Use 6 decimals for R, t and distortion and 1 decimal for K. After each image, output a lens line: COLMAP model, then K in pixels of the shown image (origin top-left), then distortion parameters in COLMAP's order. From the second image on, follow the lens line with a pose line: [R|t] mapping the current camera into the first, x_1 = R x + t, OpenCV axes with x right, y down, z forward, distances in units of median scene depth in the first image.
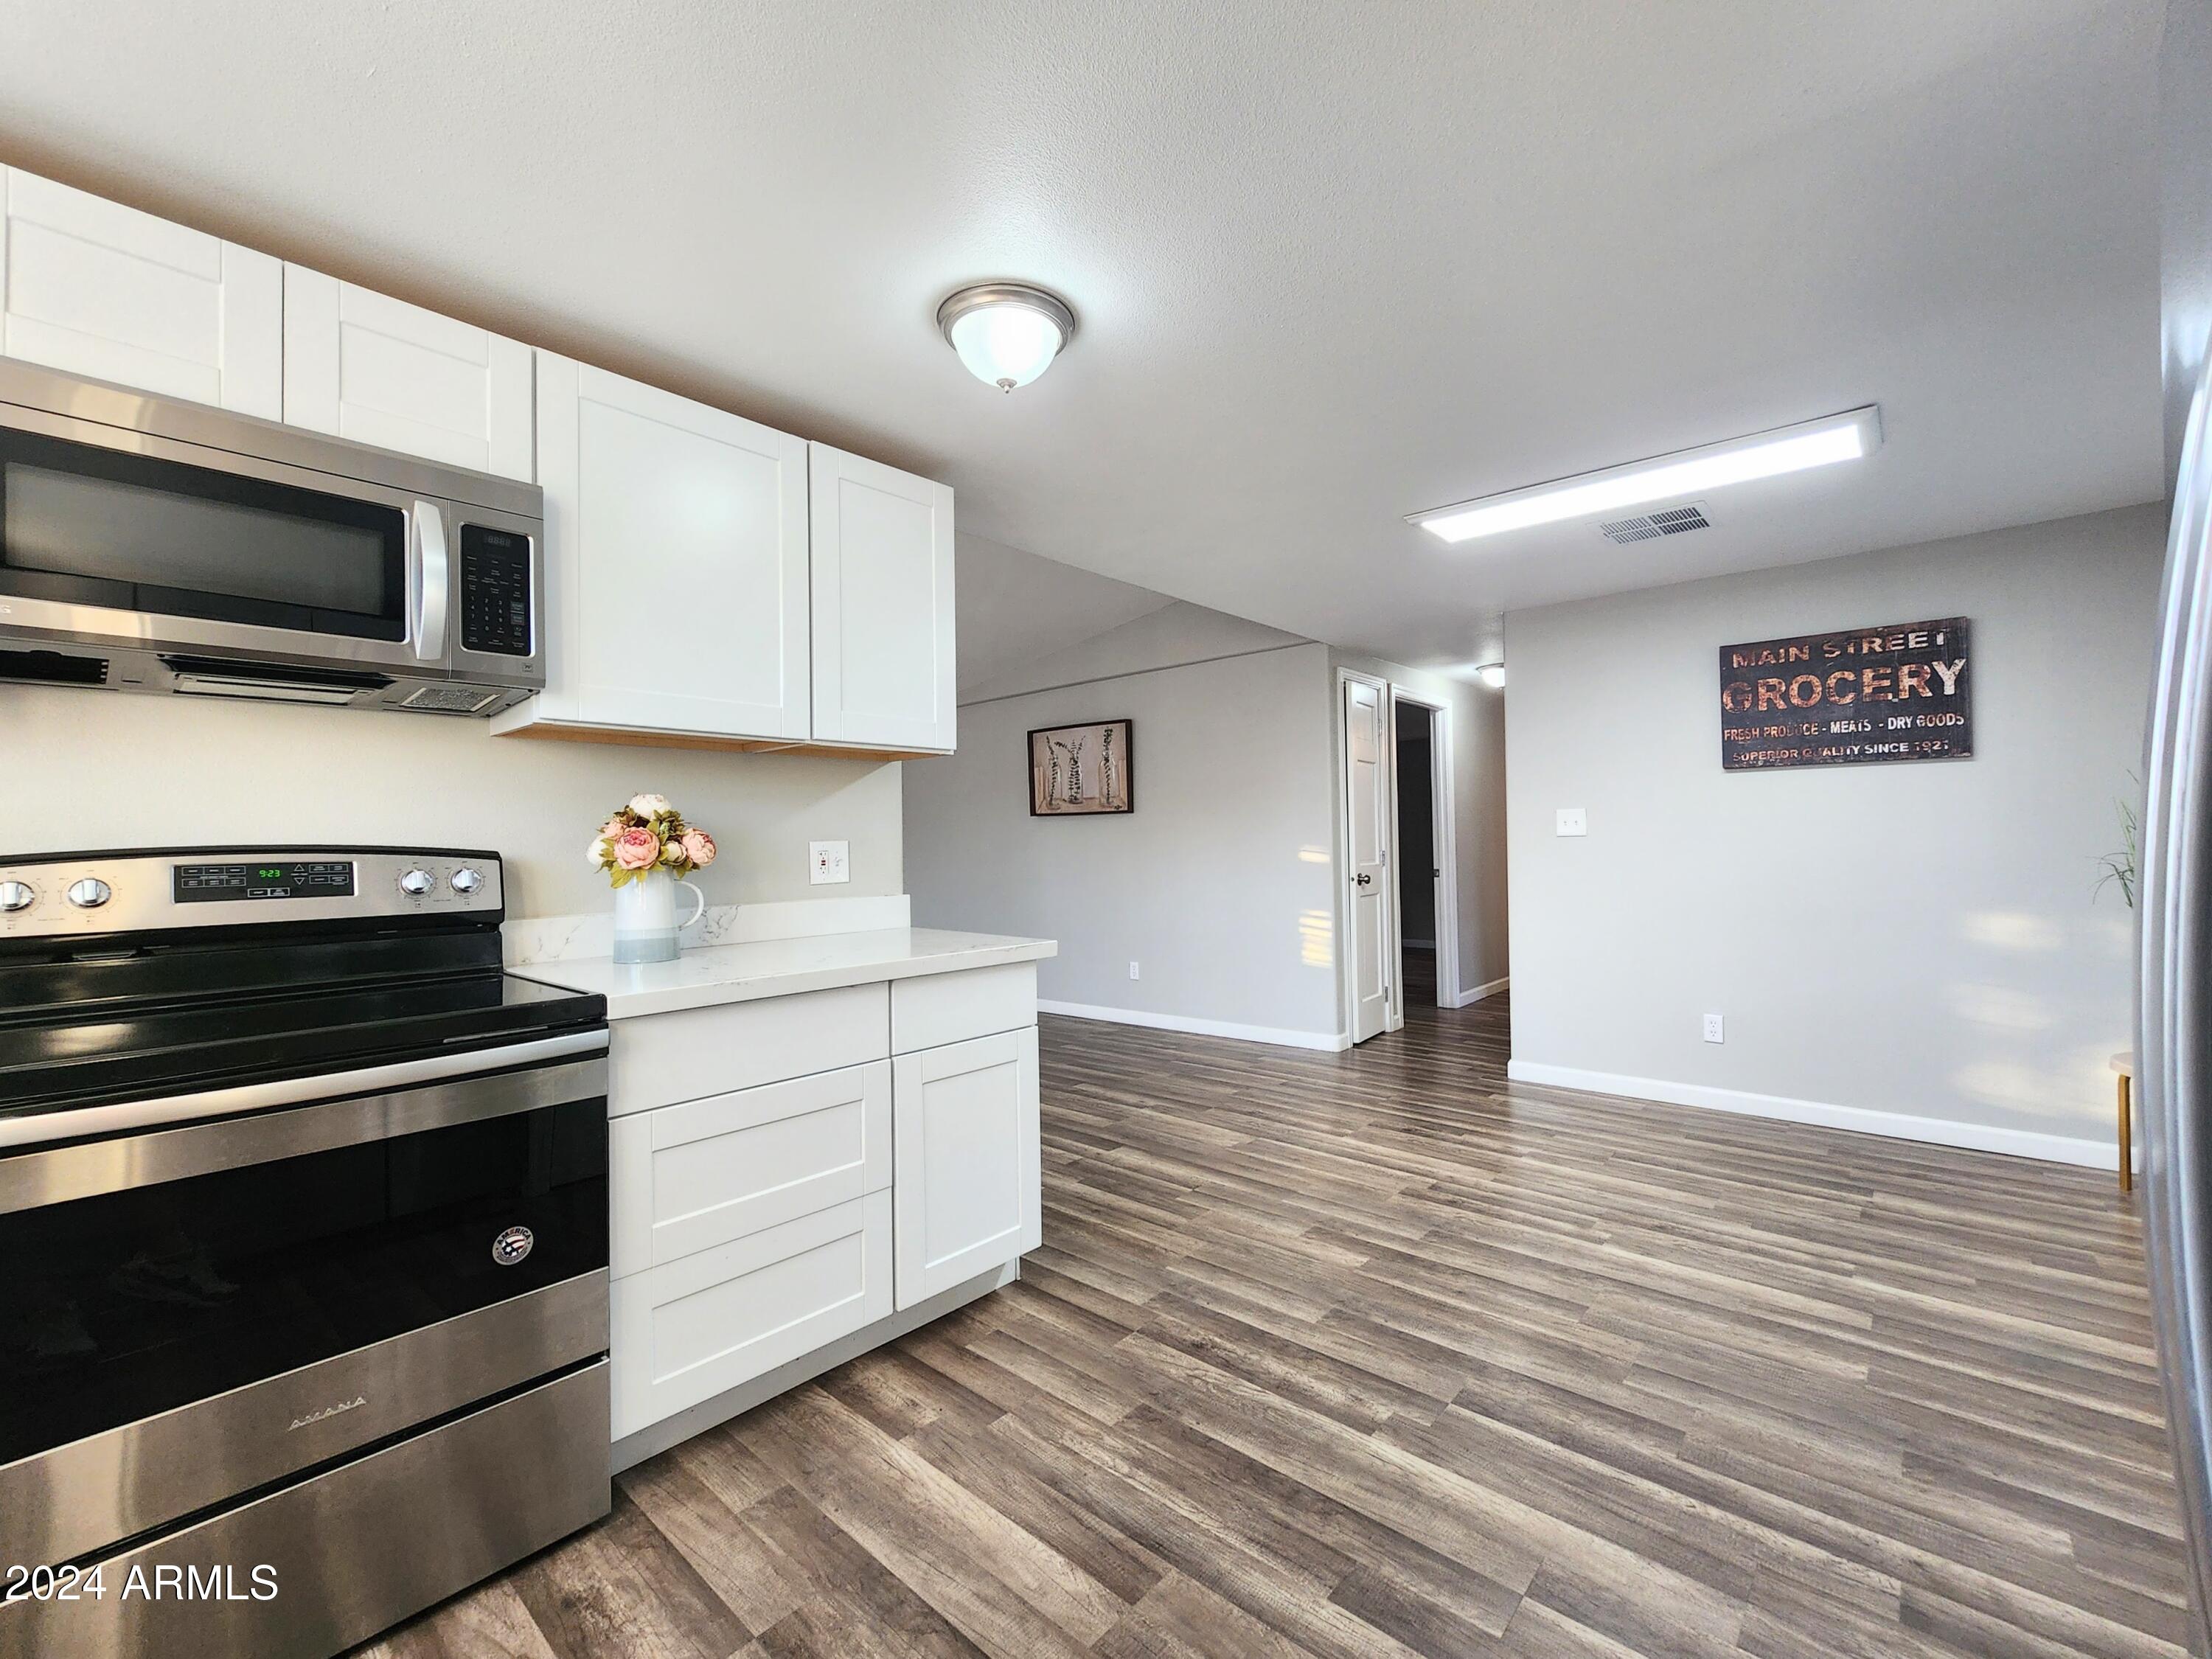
lens RADIAL K [[923.3, 0, 1107.4], [0, 923.3, 830.8], [0, 0, 1]] dist [0.000059, 0.000269]
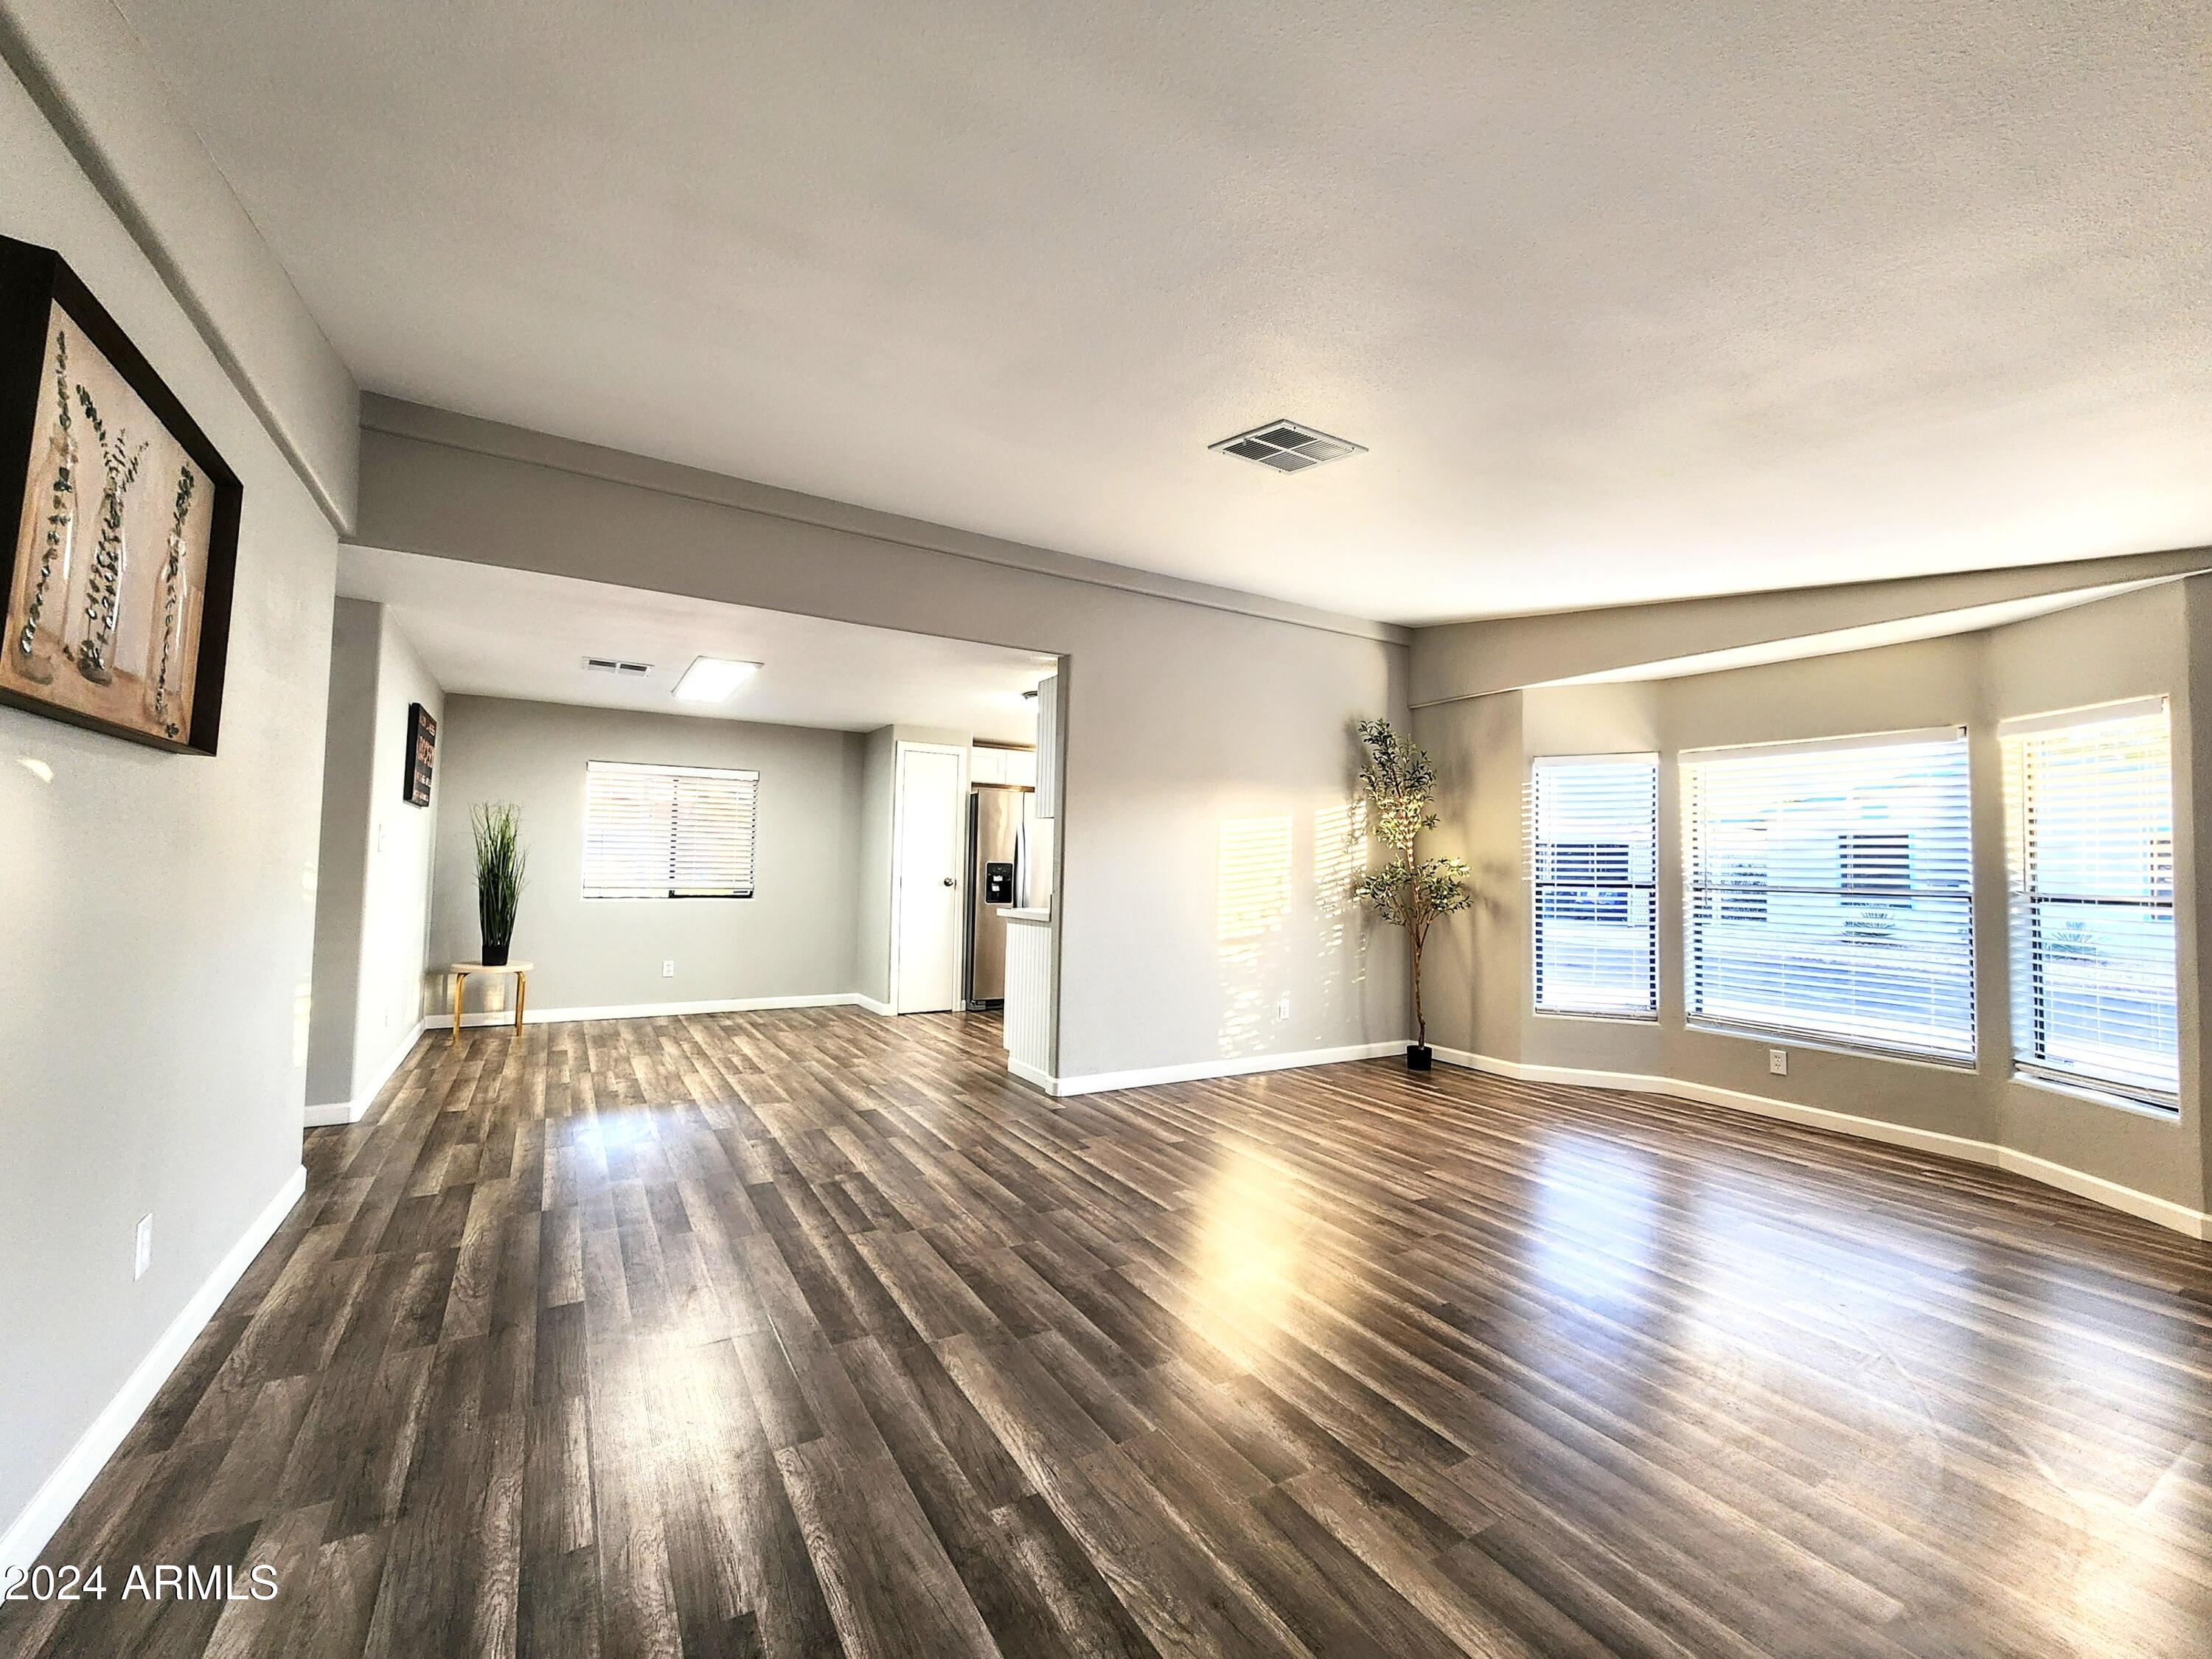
lens RADIAL K [[912.8, 0, 1105.3], [0, 912.8, 824.9], [0, 0, 1]] dist [-0.002018, 0.000359]
pose [[-0.955368, 0.009915, 0.295253, -1.123977], [-0.009509, 0.997887, -0.064279, 0.068450], [-0.295266, -0.064218, -0.953254, 3.577648]]
